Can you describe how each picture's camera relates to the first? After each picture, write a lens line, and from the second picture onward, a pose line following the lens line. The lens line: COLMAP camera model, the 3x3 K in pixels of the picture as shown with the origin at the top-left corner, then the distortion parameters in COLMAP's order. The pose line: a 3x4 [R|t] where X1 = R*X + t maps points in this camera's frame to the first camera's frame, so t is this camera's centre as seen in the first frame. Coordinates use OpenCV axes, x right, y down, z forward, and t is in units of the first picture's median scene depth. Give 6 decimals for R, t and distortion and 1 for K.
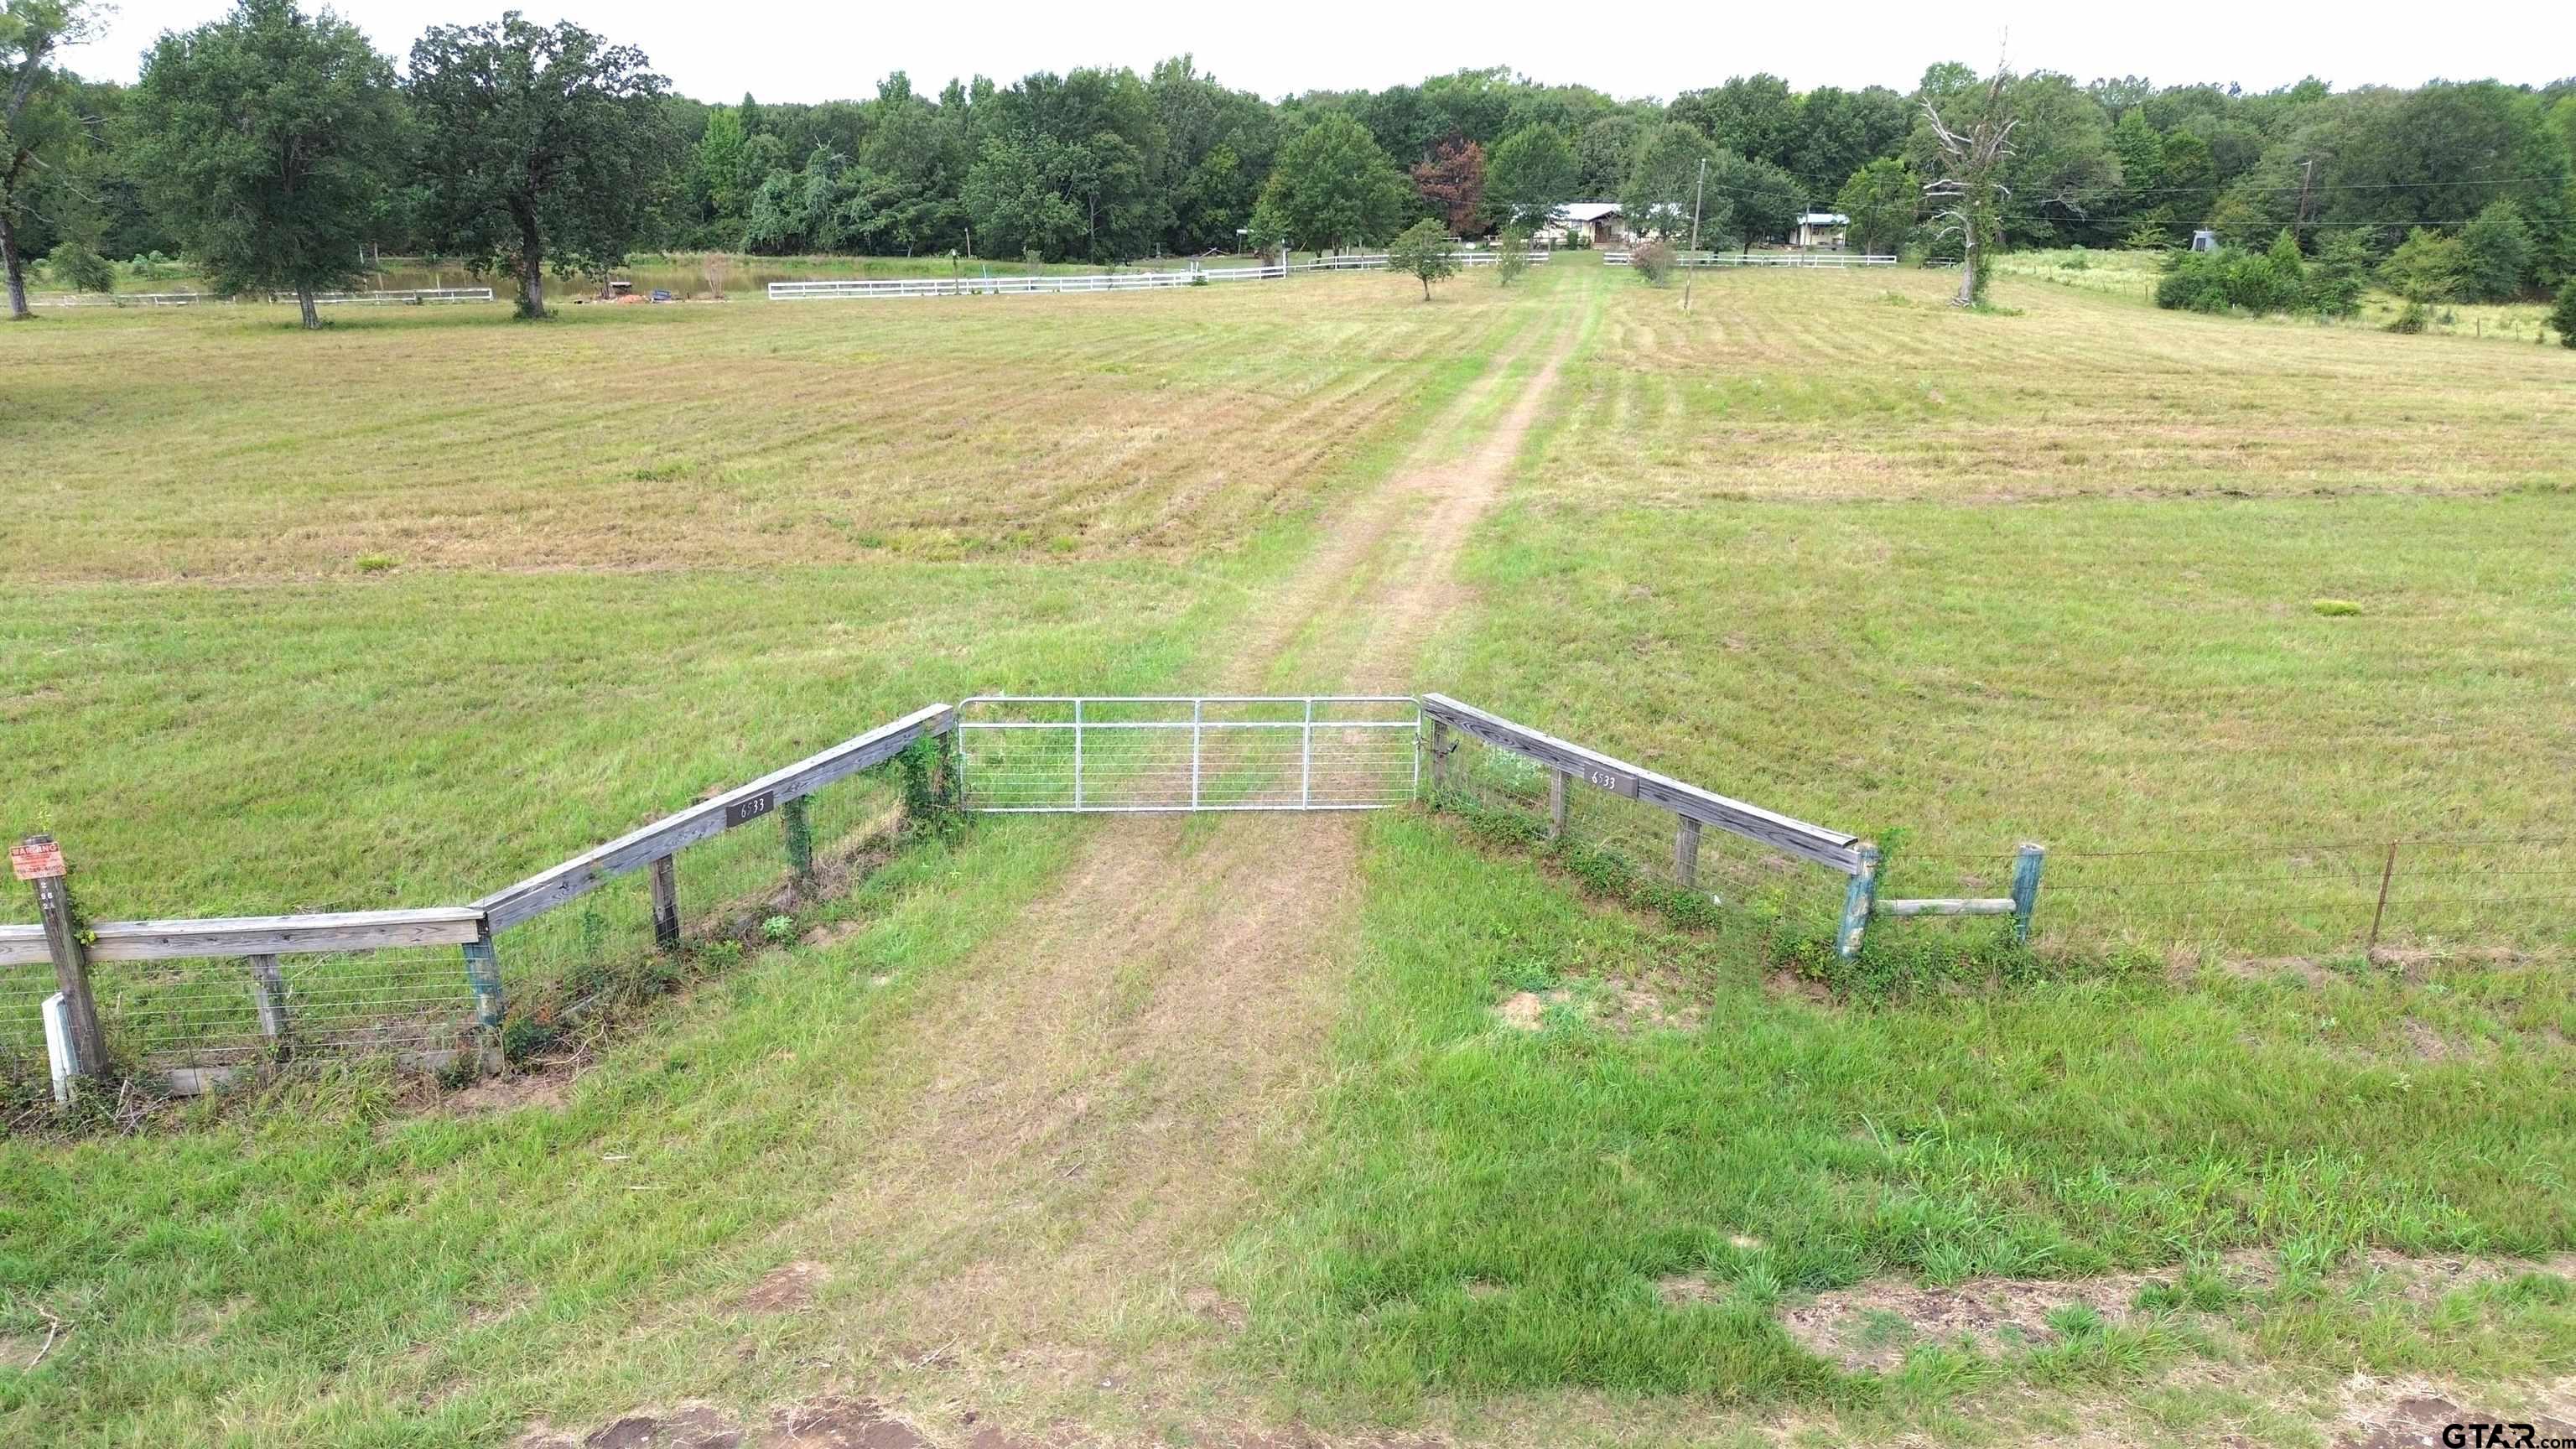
lens RADIAL K [[1863.1, 0, 1294.4], [0, 1863.1, 733.4], [0, 0, 1]] dist [0.067978, -0.072874]
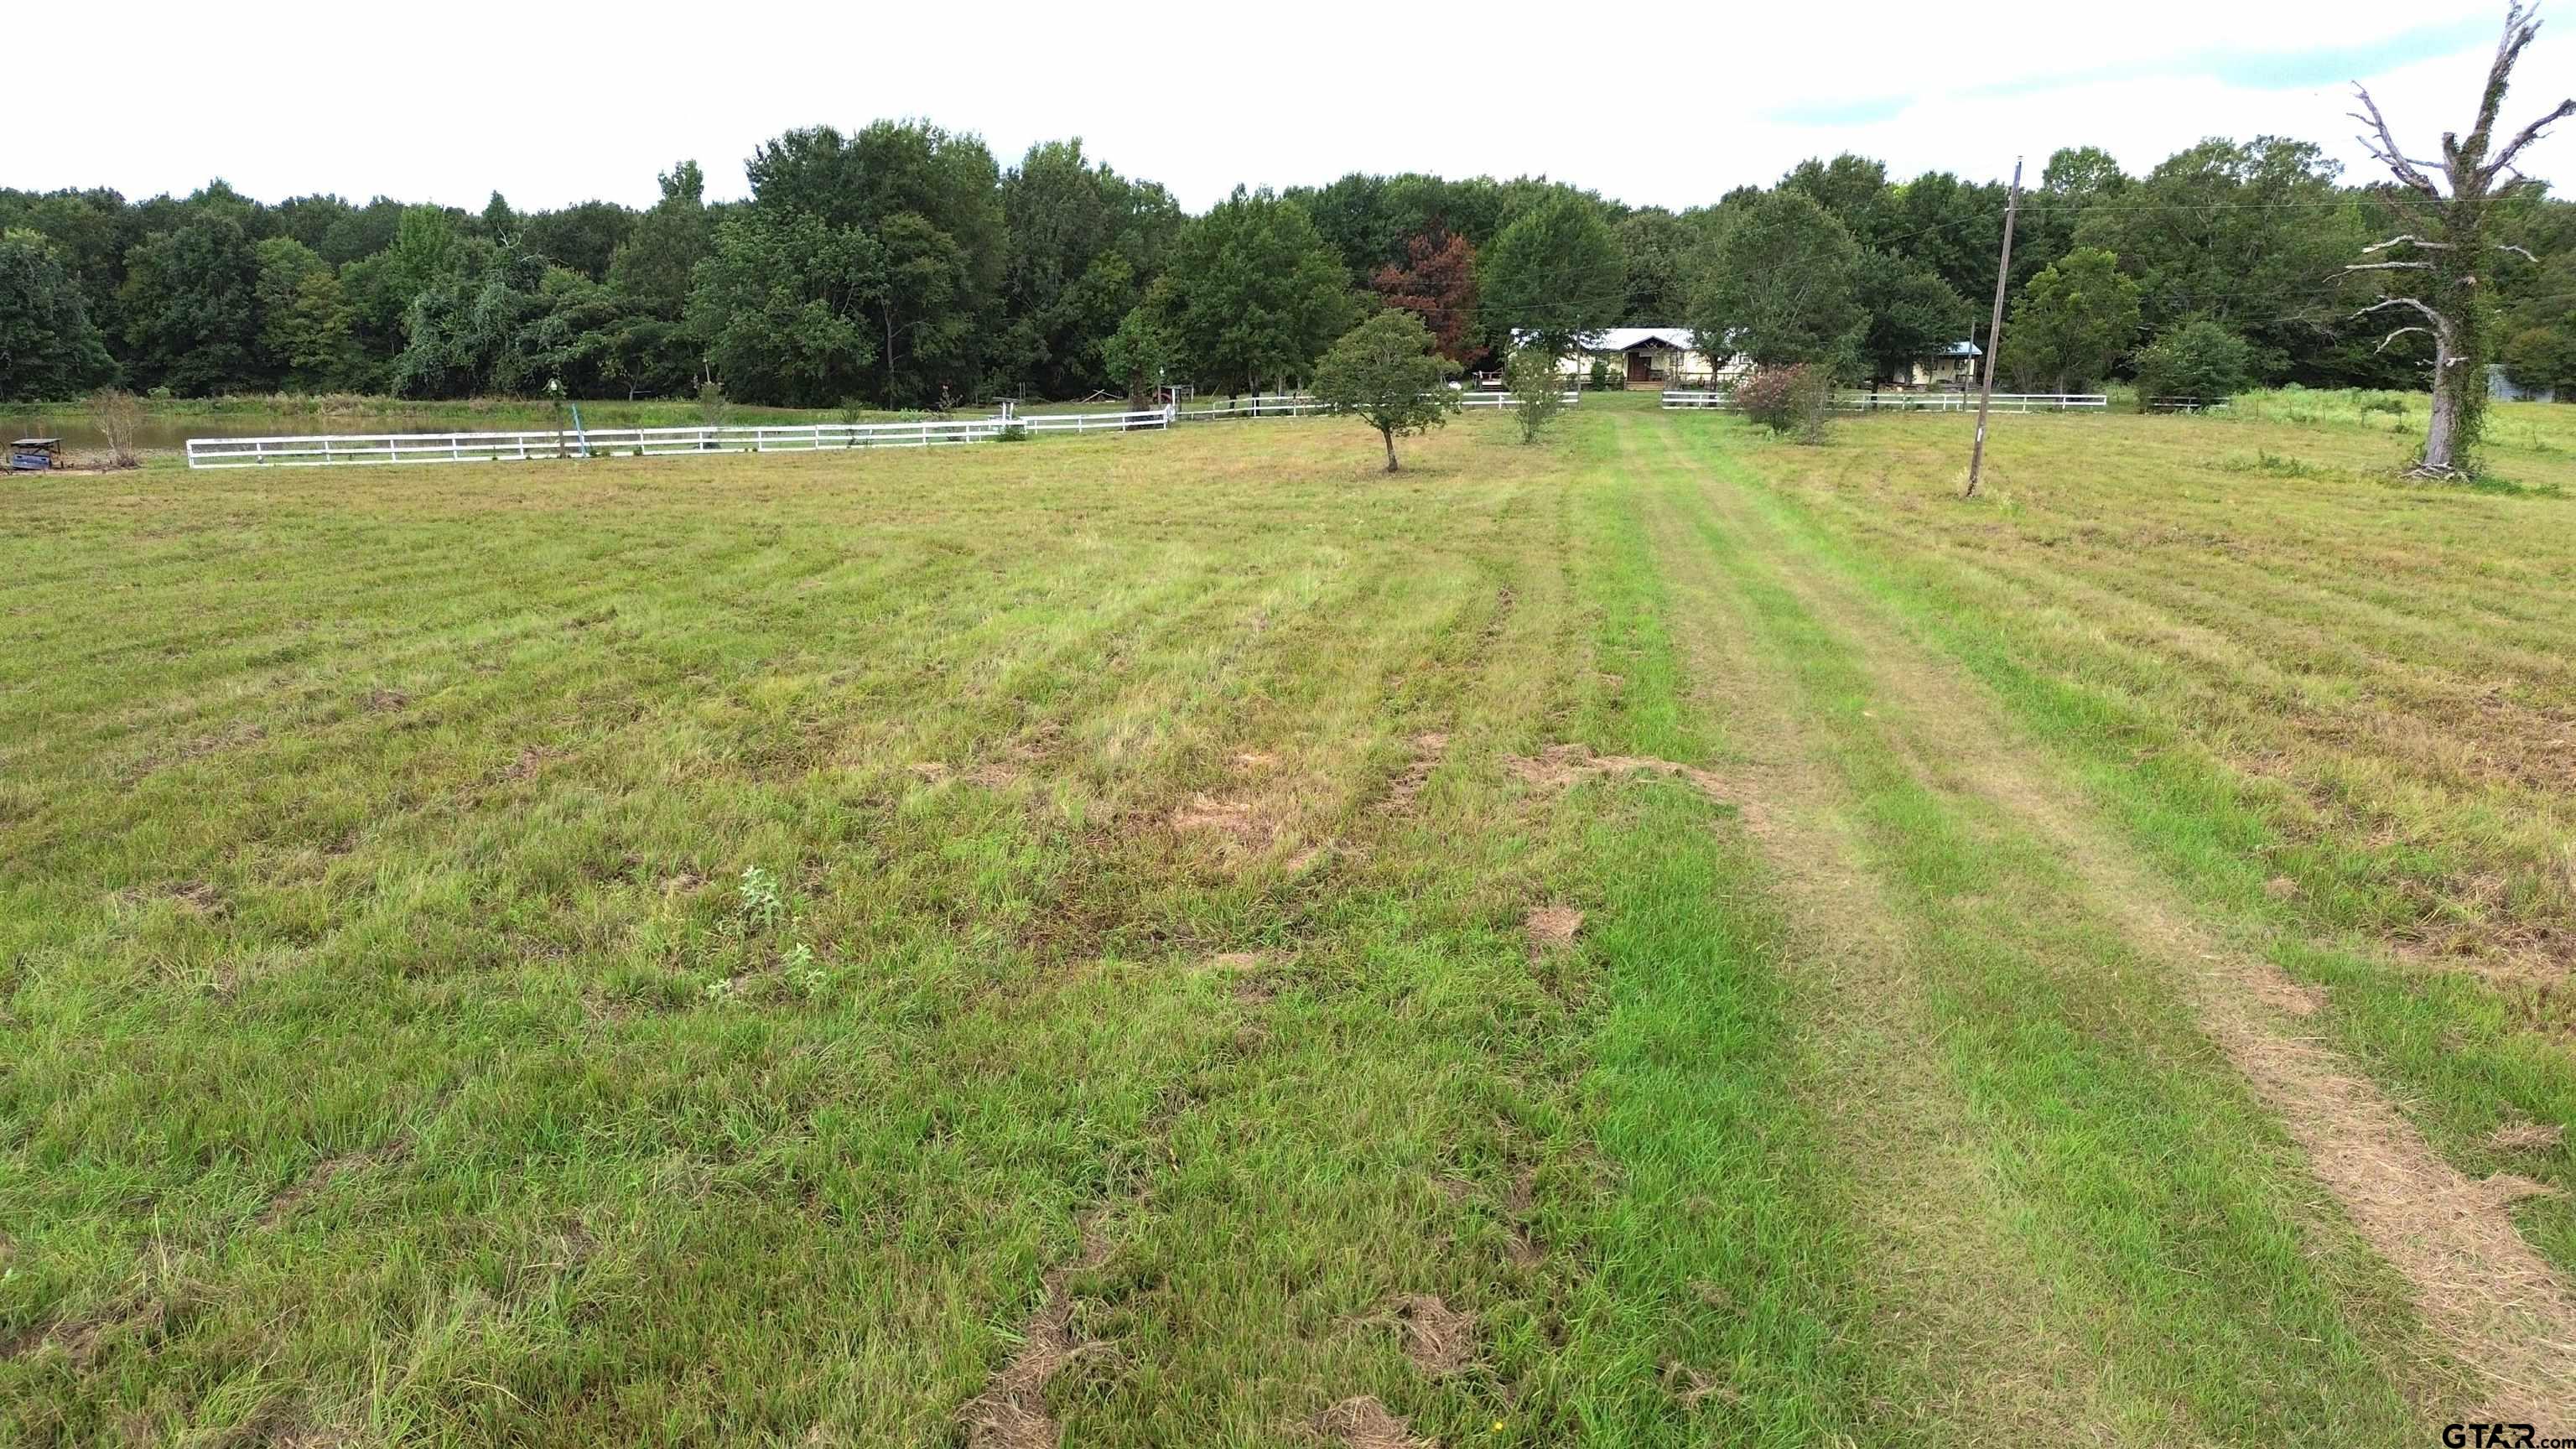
lens RADIAL K [[1867.0, 0, 1280.0], [0, 1867.0, 749.9], [0, 0, 1]] dist [0.054577, -0.001789]
pose [[0.999967, -0.004039, 0.007018, 0.024296], [0.004526, 0.997486, -0.070721, -0.079781], [-0.006715, 0.070751, 0.997471, 0.331599]]
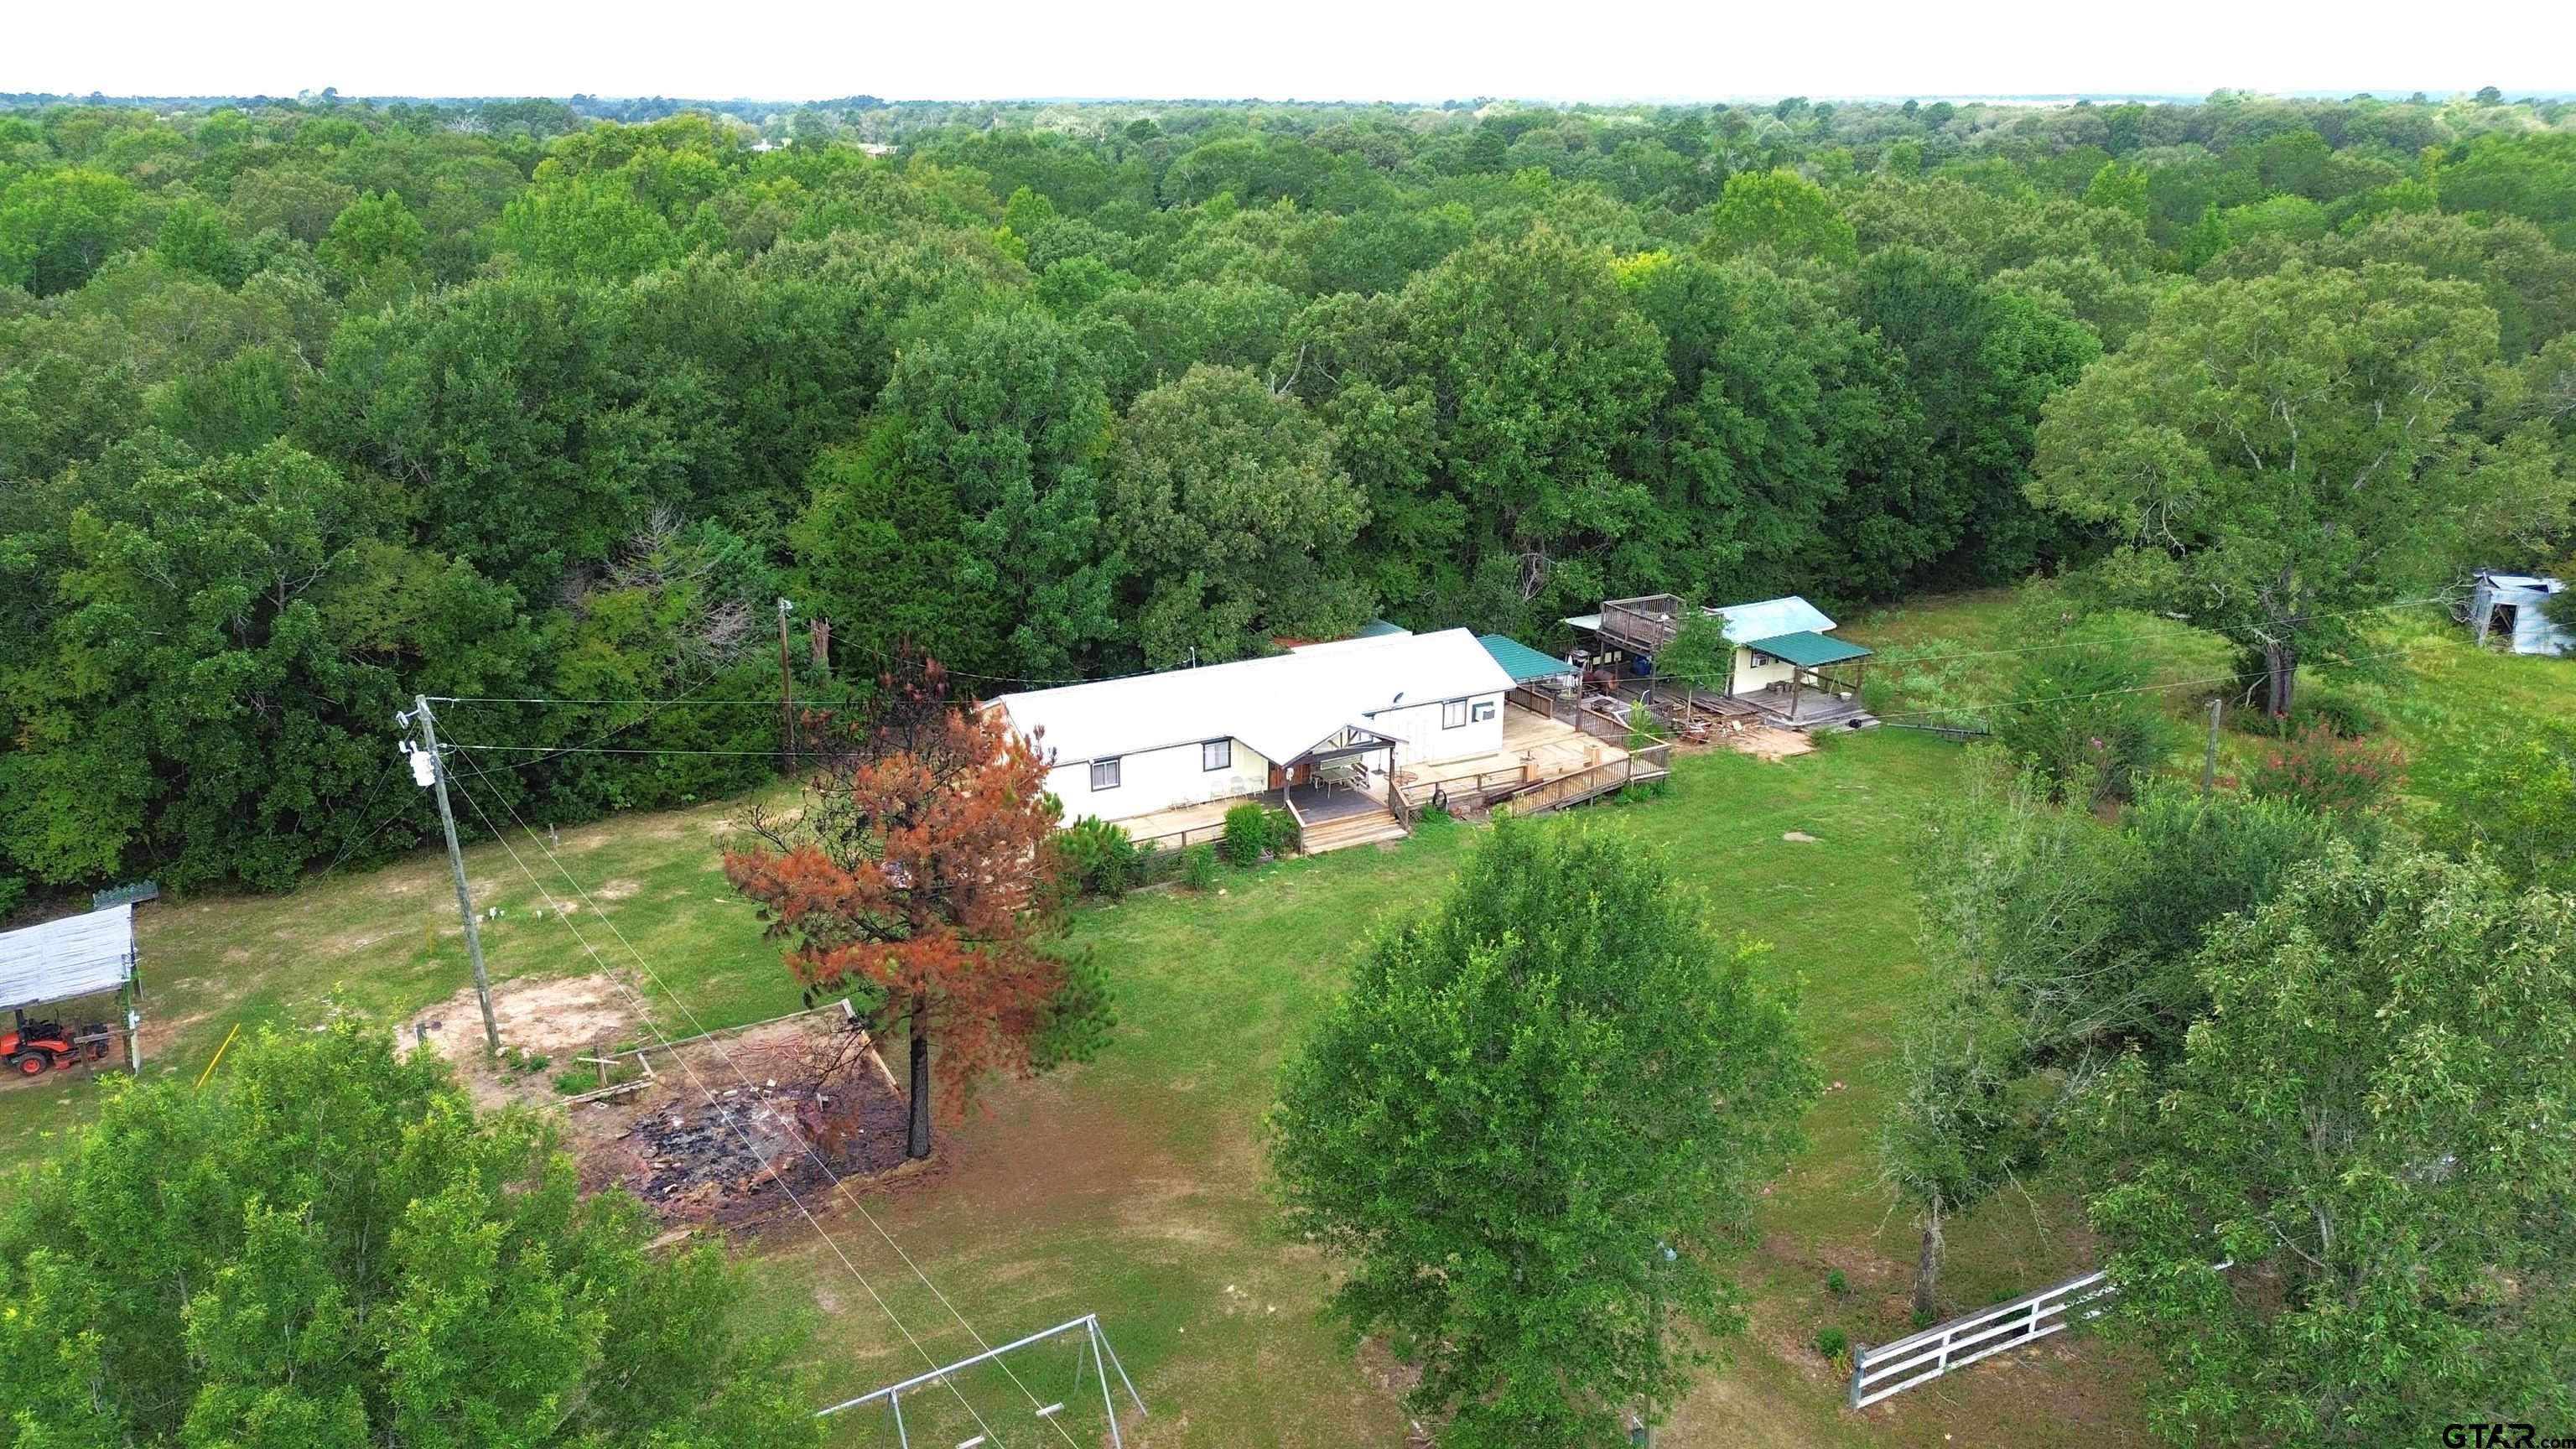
lens RADIAL K [[1863.1, 0, 1294.4], [0, 1863.1, 733.4], [0, 0, 1]] dist [0.067978, -0.072874]
pose [[0.893446, -0.138135, 0.427402, 0.032218], [0.133212, 0.990216, 0.041565, -0.320421], [-0.428962, 0.019799, 0.903106, 0.796666]]
